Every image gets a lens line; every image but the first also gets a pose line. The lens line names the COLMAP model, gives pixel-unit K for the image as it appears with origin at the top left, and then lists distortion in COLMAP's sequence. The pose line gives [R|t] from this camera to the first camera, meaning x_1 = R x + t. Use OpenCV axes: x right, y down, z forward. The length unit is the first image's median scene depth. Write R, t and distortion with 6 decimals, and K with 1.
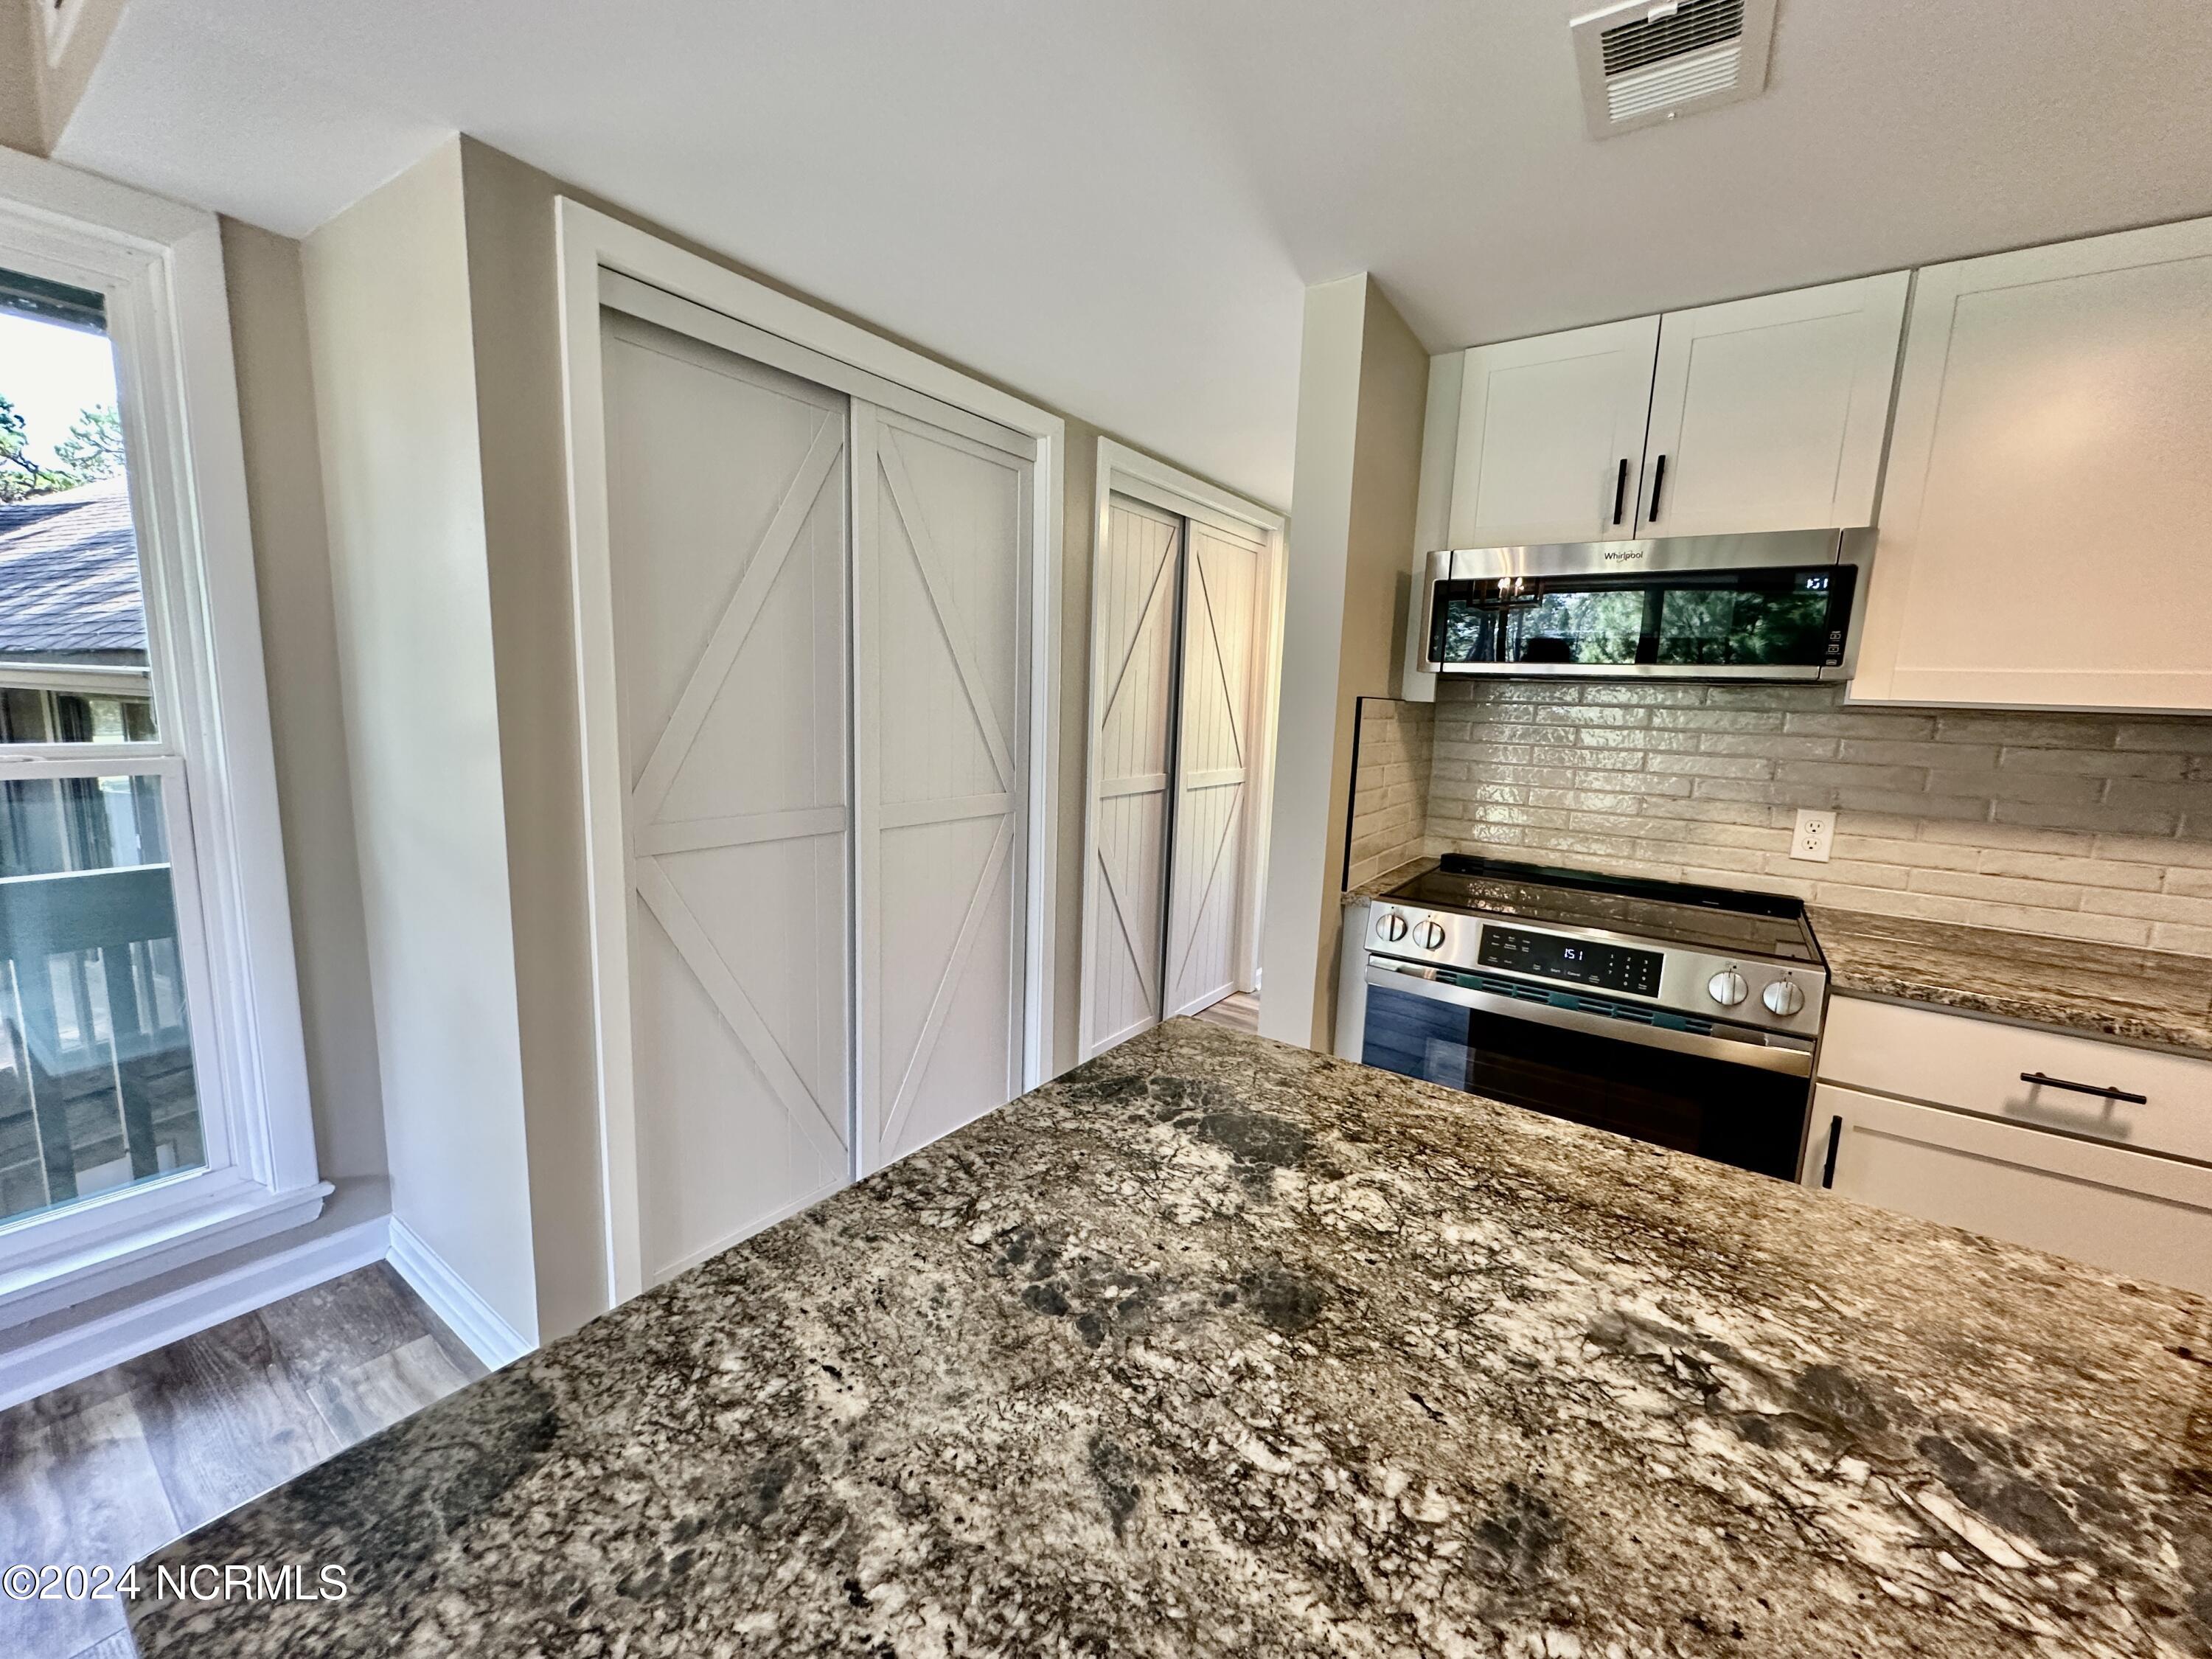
lens RADIAL K [[886.9, 0, 1106.0], [0, 886.9, 829.5], [0, 0, 1]] dist [-0.002576, 0.000305]
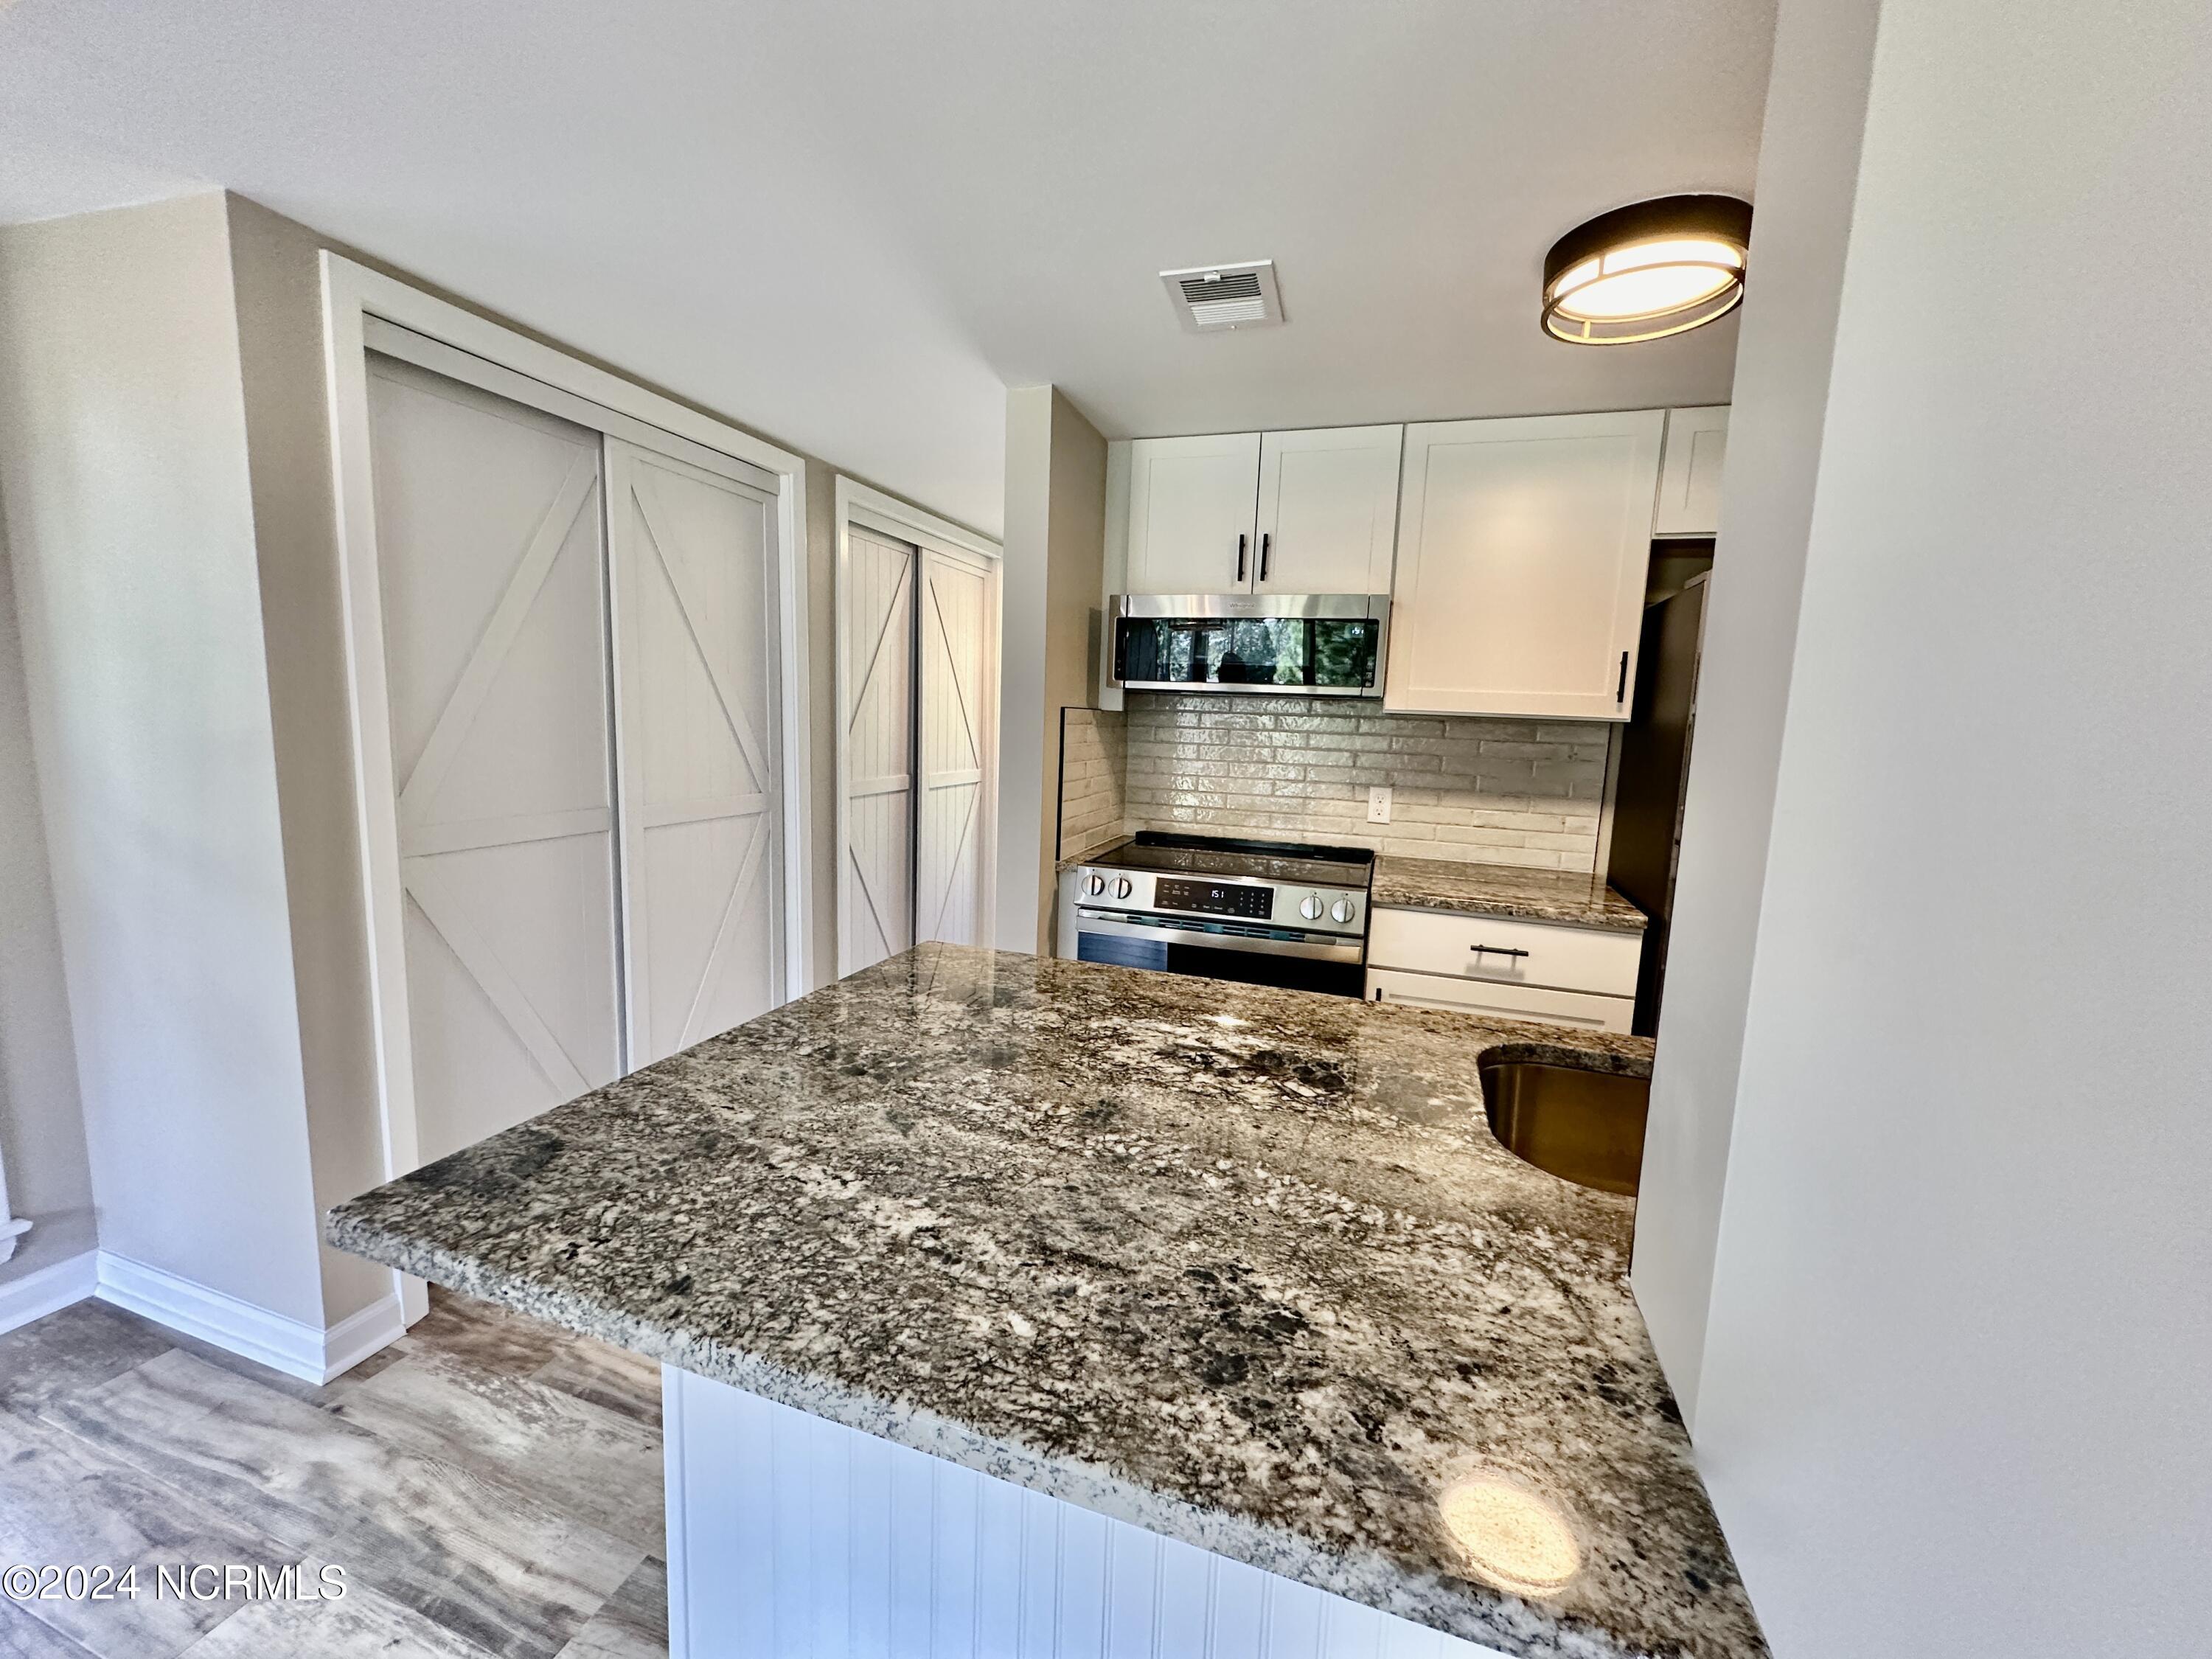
lens RADIAL K [[886.9, 0, 1106.0], [0, 886.9, 829.5], [0, 0, 1]] dist [-0.002576, 0.000305]
pose [[0.958836, -0.038078, 0.281395, -0.029569], [0.040301, 0.999185, -0.002114, 0.046257], [-0.281086, 0.013368, 0.959590, -0.351490]]
